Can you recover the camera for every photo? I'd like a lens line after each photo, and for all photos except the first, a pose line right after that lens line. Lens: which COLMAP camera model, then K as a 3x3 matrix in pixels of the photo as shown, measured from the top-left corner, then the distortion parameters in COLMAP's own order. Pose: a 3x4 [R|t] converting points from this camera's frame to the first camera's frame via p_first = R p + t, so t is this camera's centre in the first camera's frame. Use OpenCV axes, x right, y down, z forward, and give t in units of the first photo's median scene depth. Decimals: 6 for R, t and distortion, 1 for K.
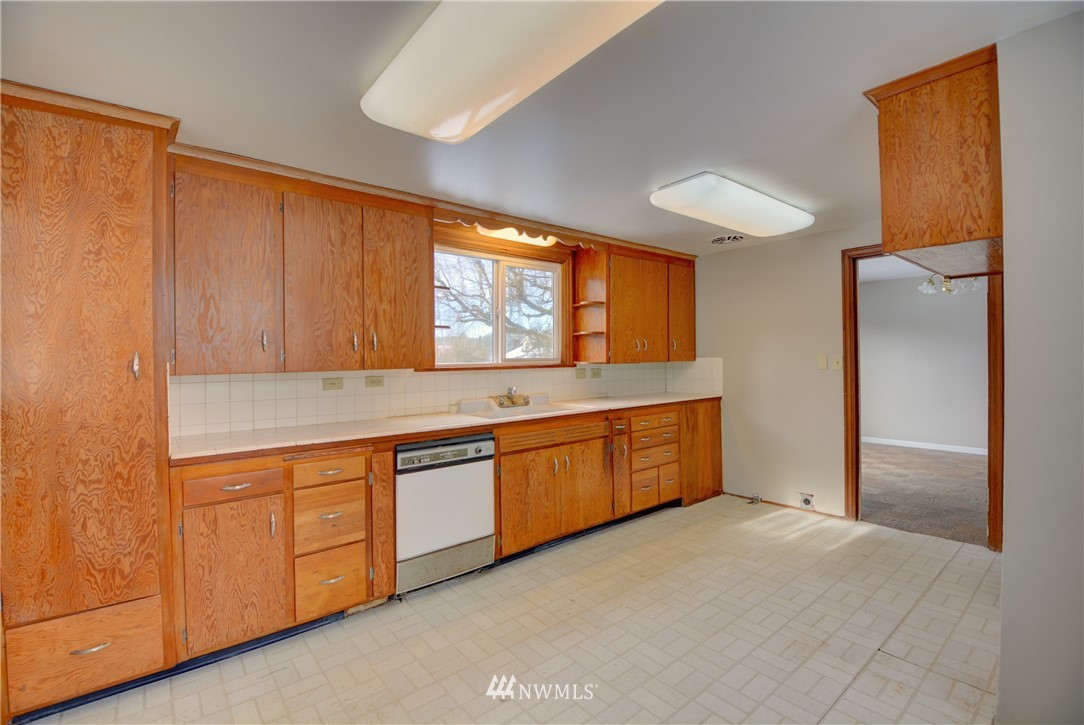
lens RADIAL K [[486.5, 0, 545.9], [0, 486.5, 358.6], [0, 0, 1]] dist [0.062794, -0.000088]
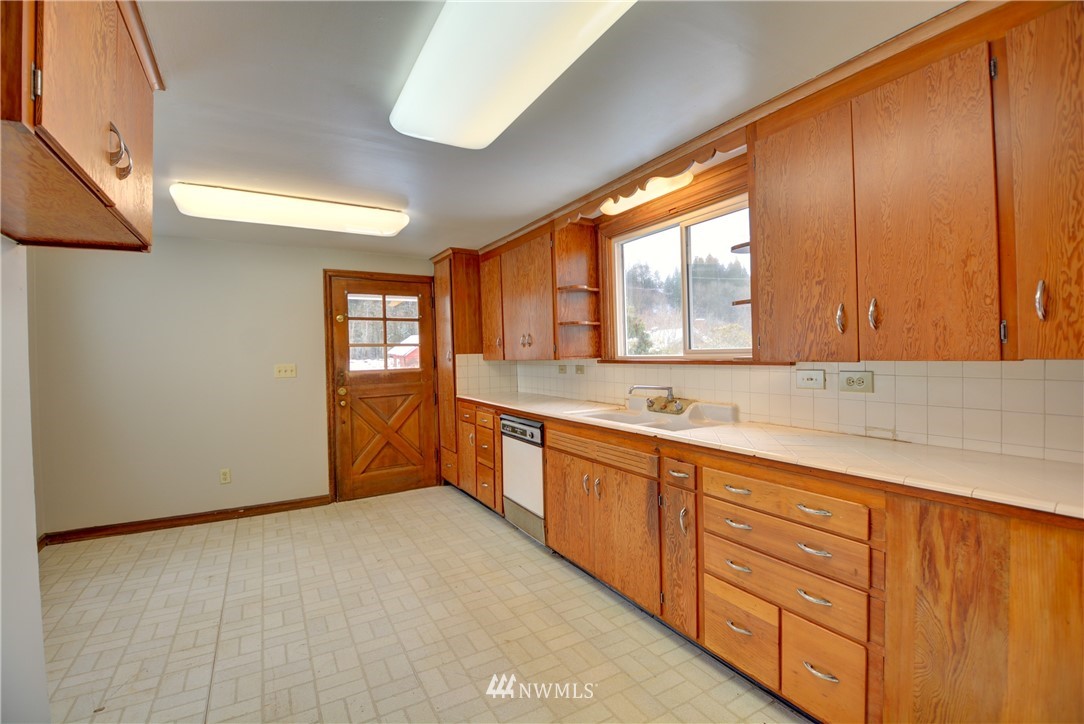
lens RADIAL K [[476.5, 0, 541.9], [0, 476.5, 356.6], [0, 0, 1]] dist [0.001841, -0.000060]
pose [[-0.166678, 0.017157, -0.985862, 0.770566], [0.013748, 0.999792, 0.015075, -0.005054], [0.985915, -0.011041, -0.166880, 1.008437]]
